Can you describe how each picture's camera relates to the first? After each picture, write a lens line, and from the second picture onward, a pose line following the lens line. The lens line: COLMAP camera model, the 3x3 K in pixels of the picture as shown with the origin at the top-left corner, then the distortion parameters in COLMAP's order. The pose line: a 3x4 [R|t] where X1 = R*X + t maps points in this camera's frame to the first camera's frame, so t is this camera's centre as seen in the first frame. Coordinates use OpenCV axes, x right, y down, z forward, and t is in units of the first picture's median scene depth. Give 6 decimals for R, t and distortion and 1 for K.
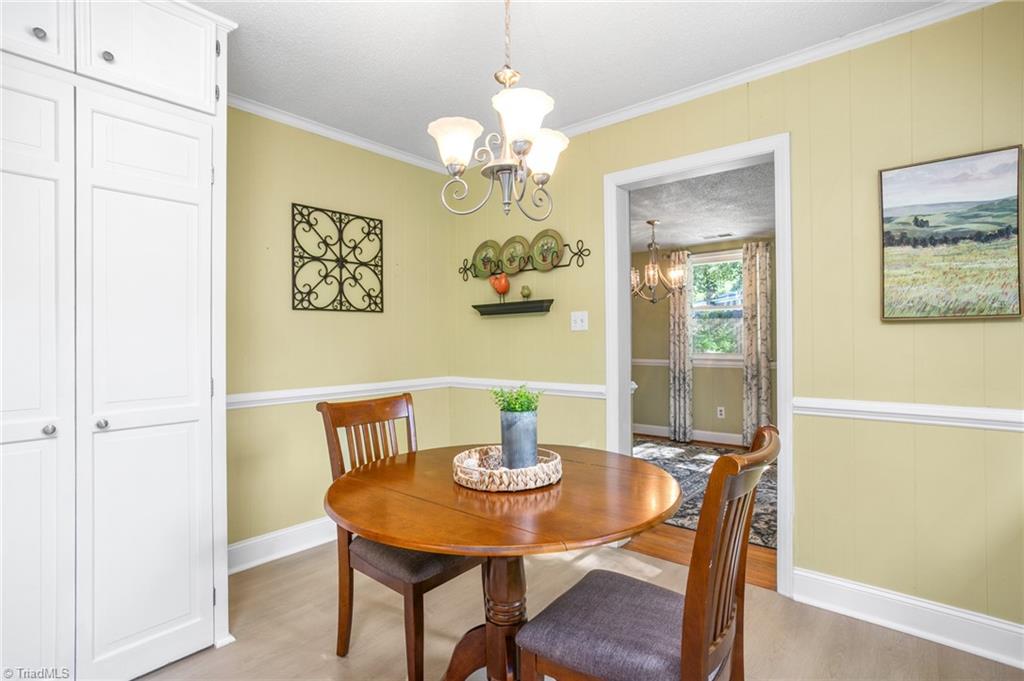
lens RADIAL K [[516.5, 0, 503.9], [0, 516.5, 339.4], [0, 0, 1]] dist [0.001135, 0.004729]
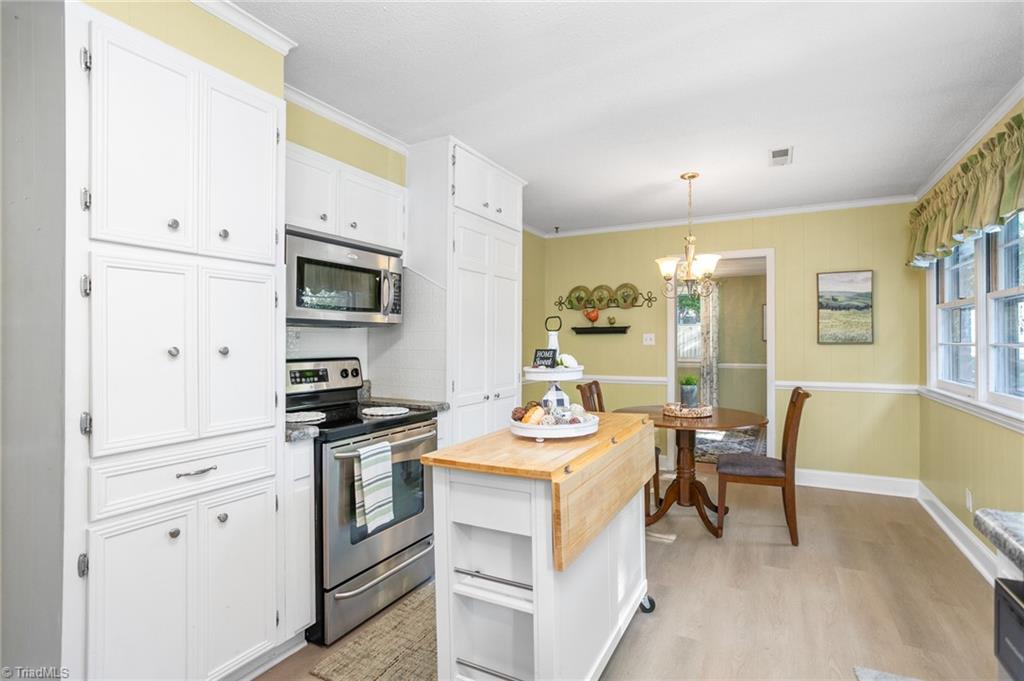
lens RADIAL K [[516.5, 0, 519.7], [0, 516.5, 340.8], [0, 0, 1]] dist [0.001135, 0.004729]
pose [[0.975816, 0.004433, 0.218550, -0.620000], [-0.003745, 0.999987, -0.003561, -0.022931], [-0.218562, 0.002656, 0.975819, -0.538194]]
